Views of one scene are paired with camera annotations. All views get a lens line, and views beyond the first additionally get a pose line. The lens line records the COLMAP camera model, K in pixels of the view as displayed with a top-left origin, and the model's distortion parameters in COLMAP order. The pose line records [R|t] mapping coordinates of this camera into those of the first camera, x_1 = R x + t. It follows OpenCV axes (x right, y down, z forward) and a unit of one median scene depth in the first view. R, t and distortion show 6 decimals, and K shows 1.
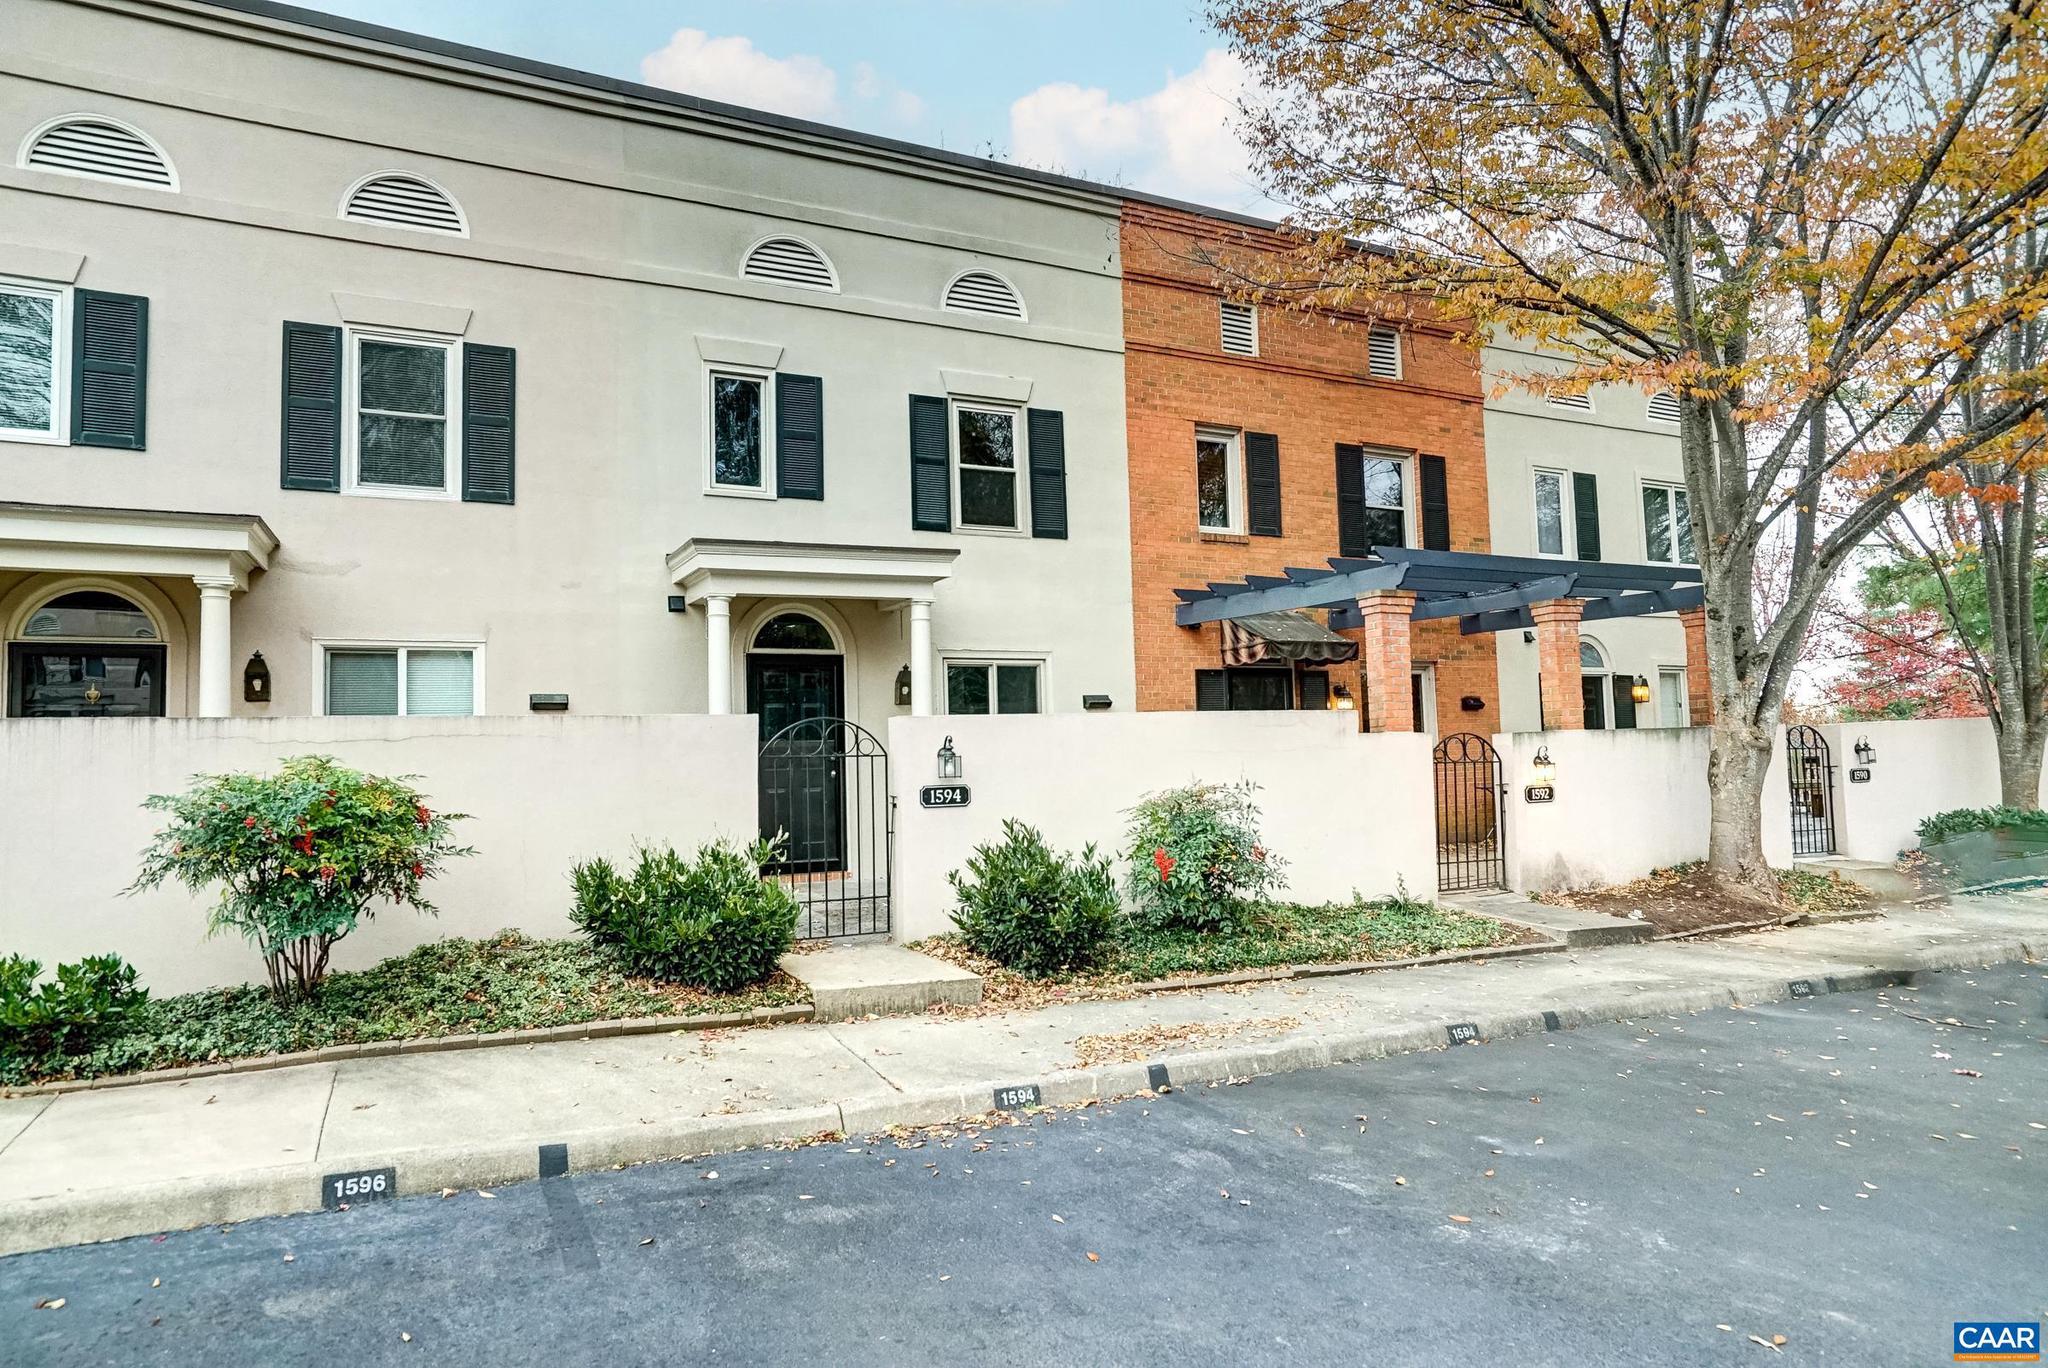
lens RADIAL K [[1201.9, 0, 1033.3], [0, 1201.9, 693.8], [0, 0, 1]] dist [-0.027821, 0.037889]
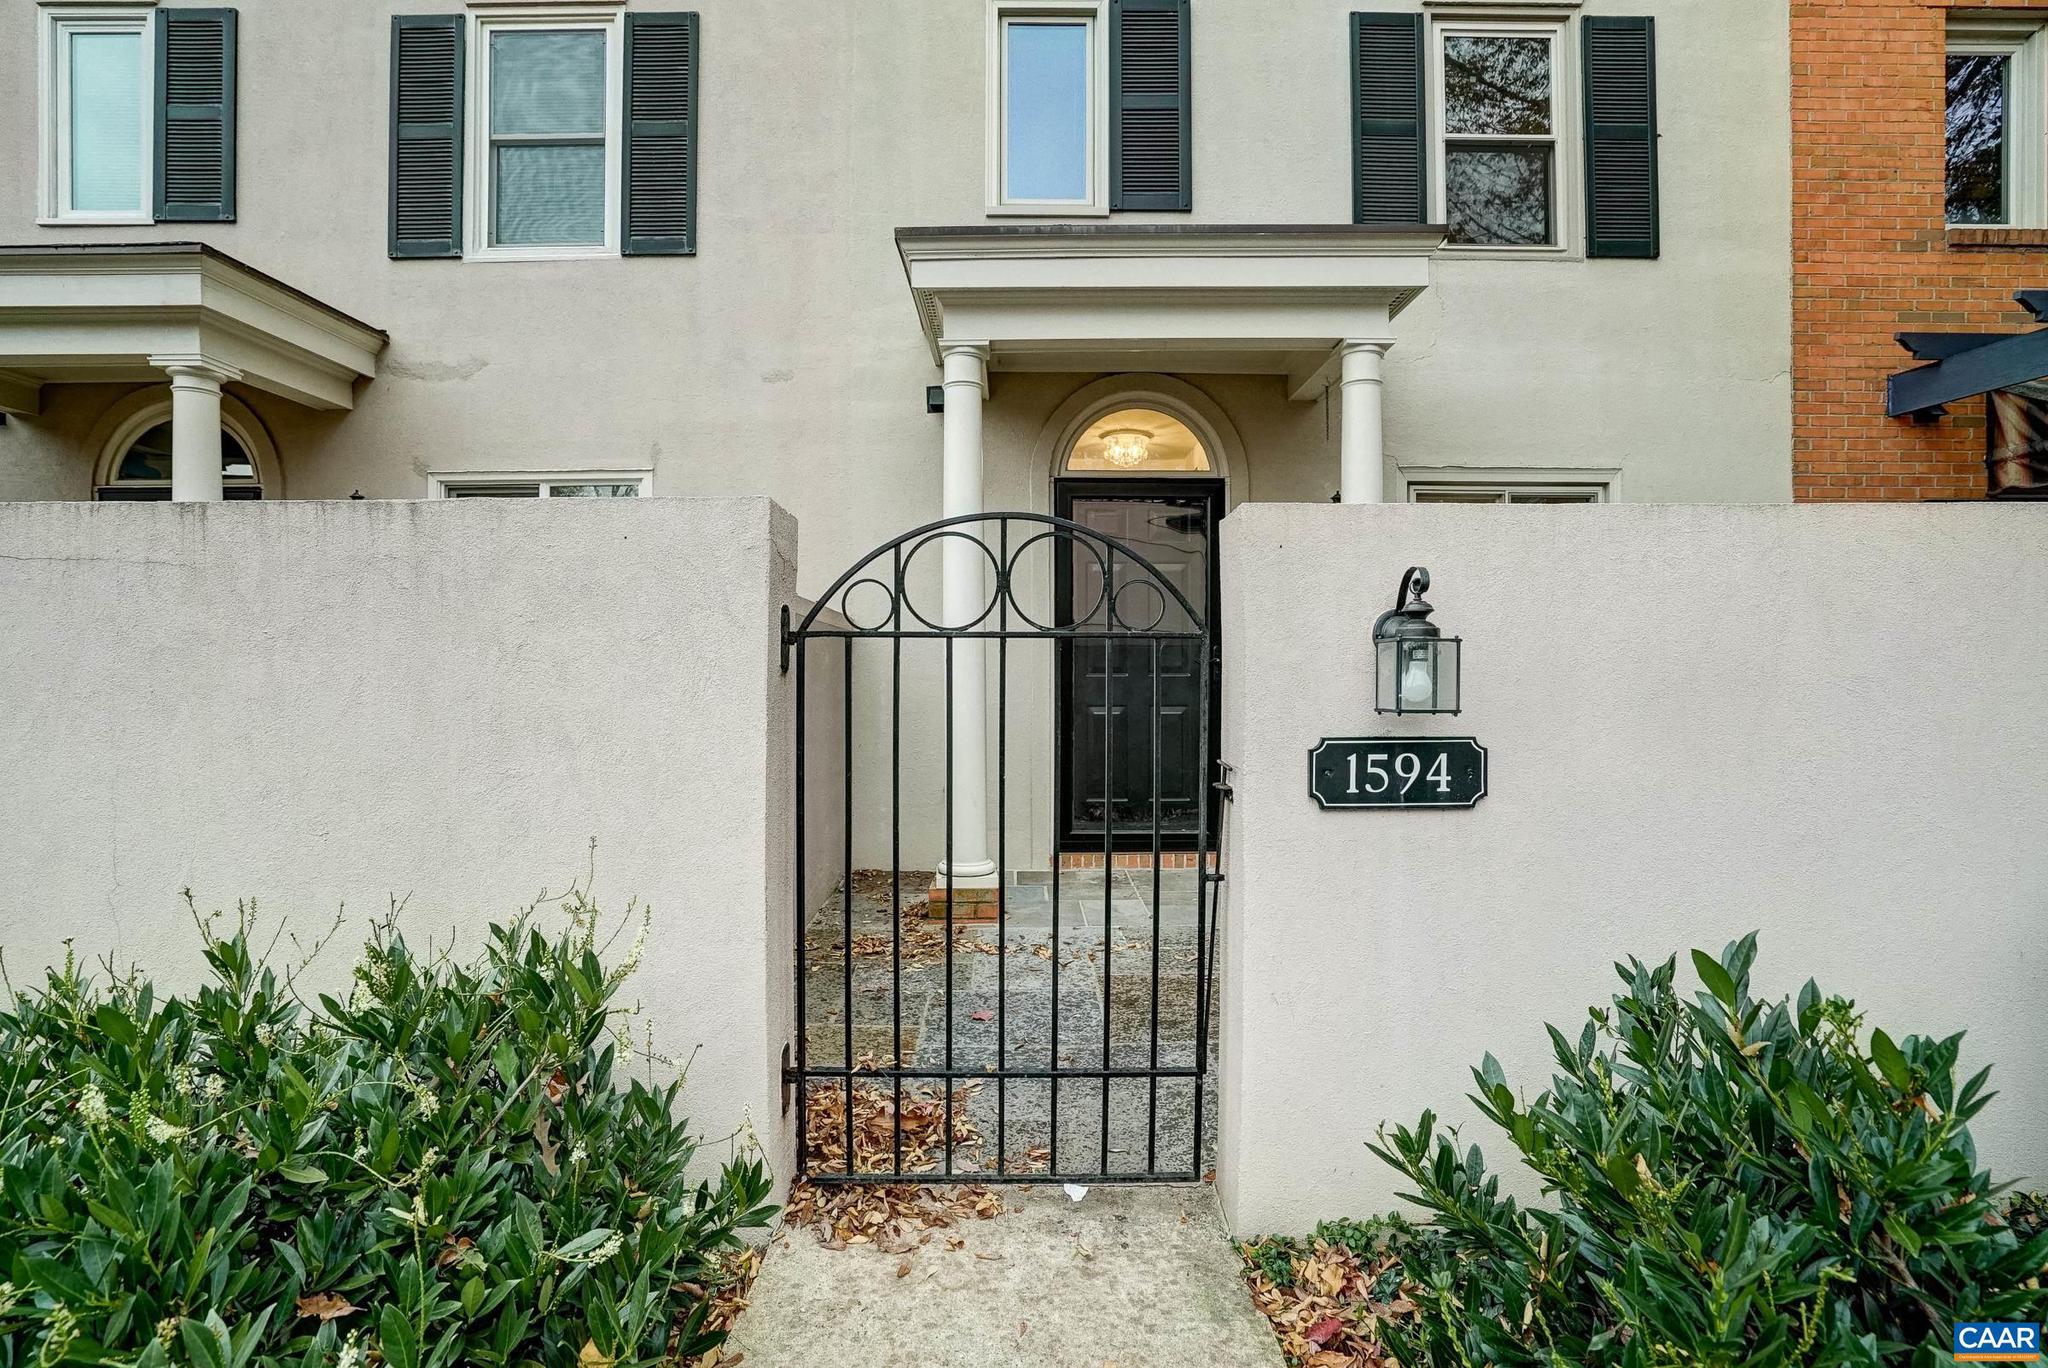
lens RADIAL K [[934.5, 0, 1030.2], [0, 934.5, 698.1], [0, 0, 1]] dist [-0.049859, 0.015846]
pose [[0.894367, 0.033763, -0.446058, -0.037103], [0.005520, 0.996239, 0.086477, 0.032078], [0.447300, -0.079805, 0.890816, 0.531178]]
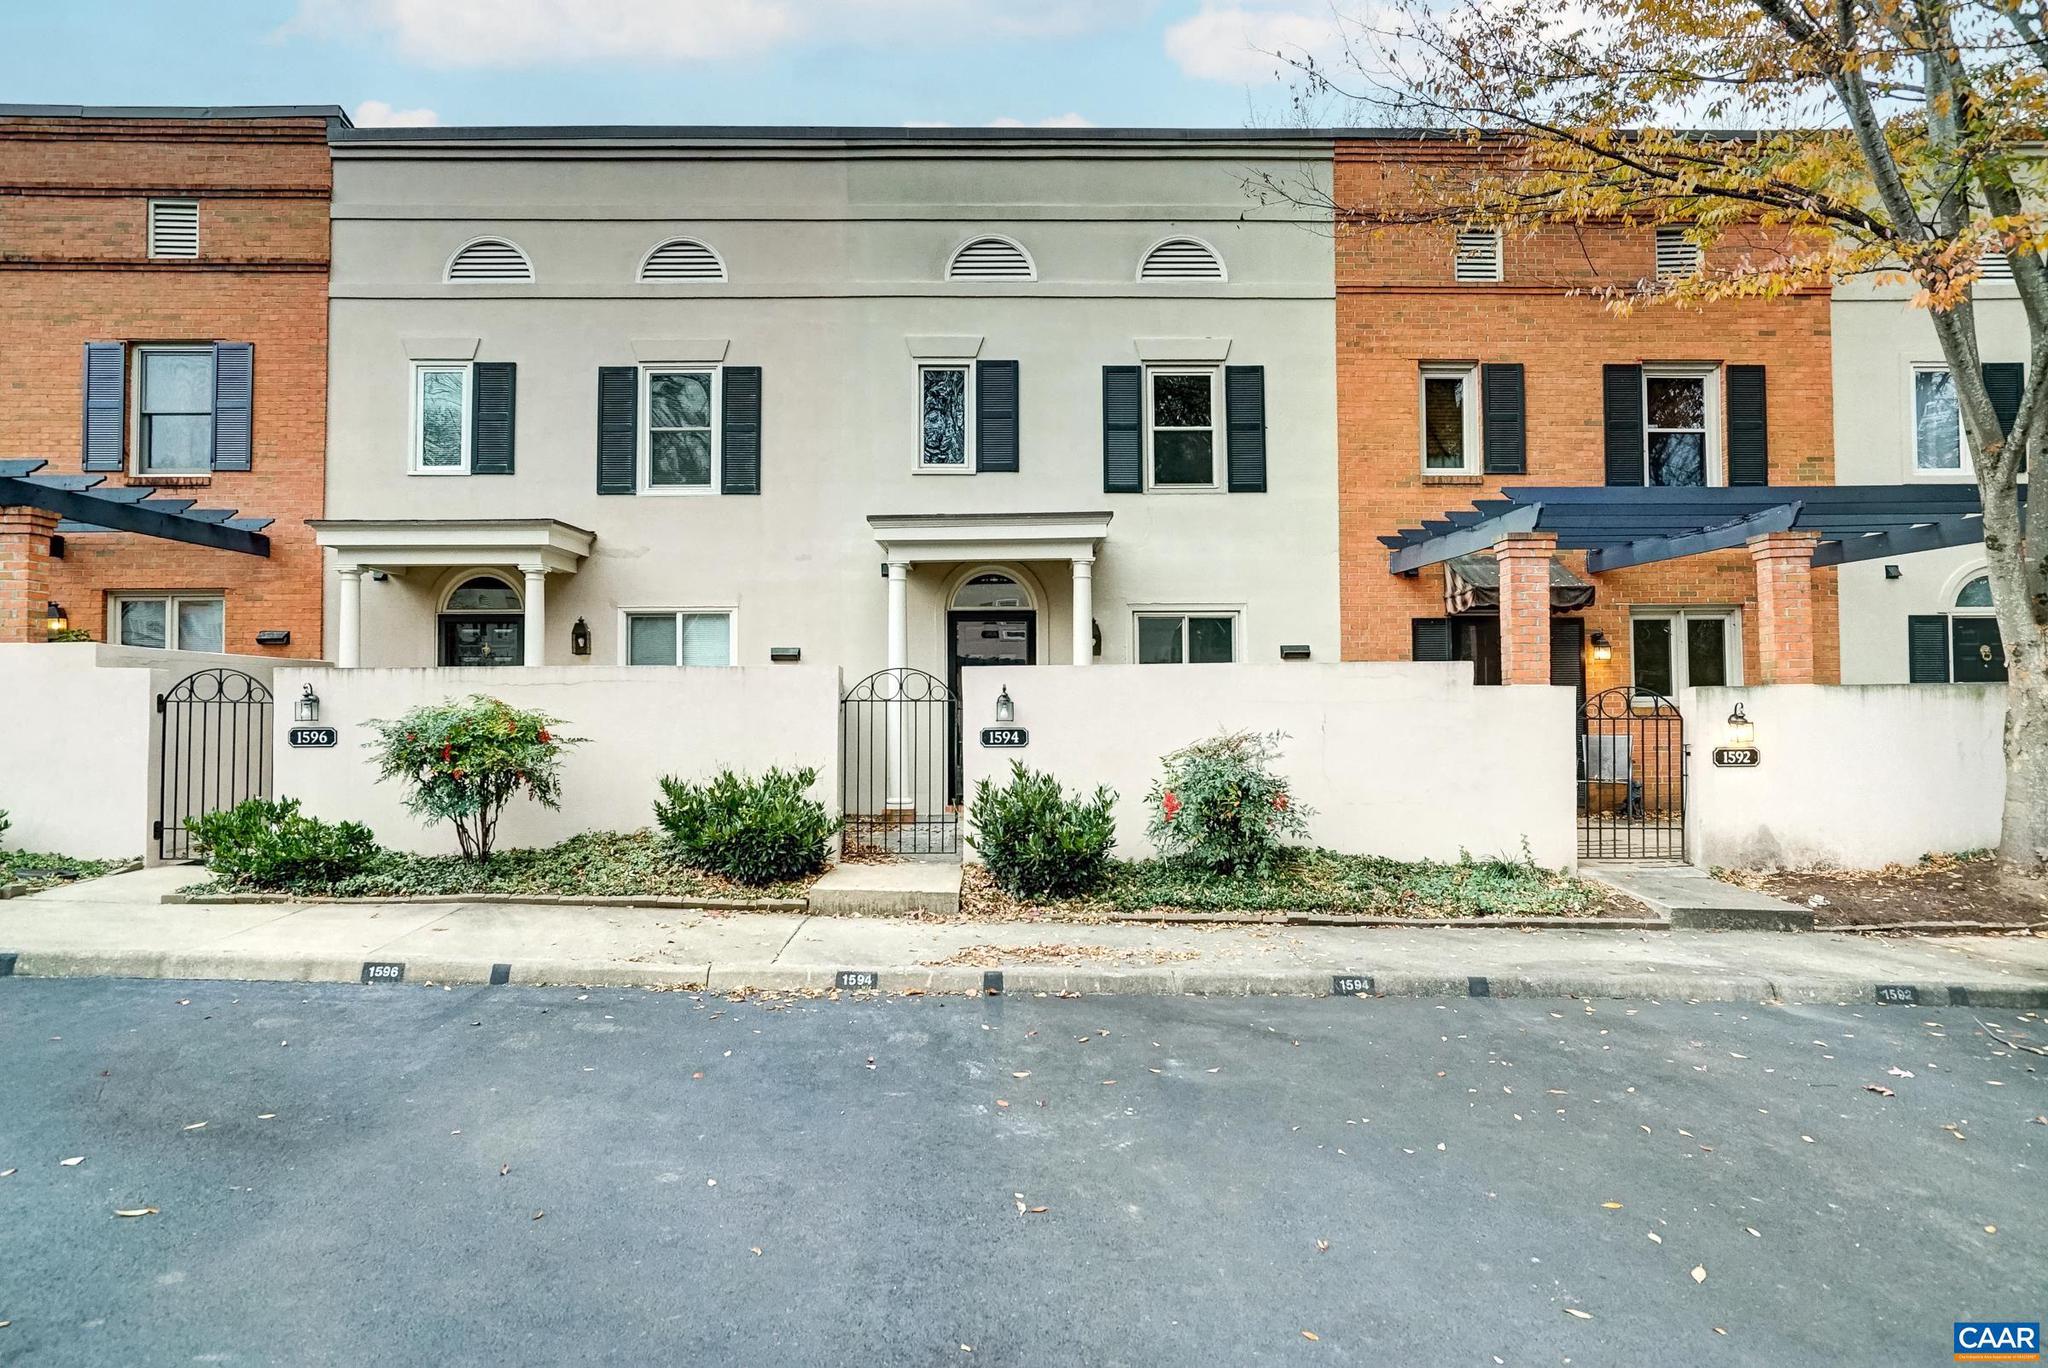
lens RADIAL K [[1201.9, 0, 1033.3], [0, 1201.9, 693.8], [0, 0, 1]] dist [-0.027821, 0.037889]
pose [[0.905307, 0.013013, -0.424558, 0.301597], [0.005919, 0.999047, 0.043241, -0.003572], [0.424716, -0.041659, 0.904368, -0.009367]]
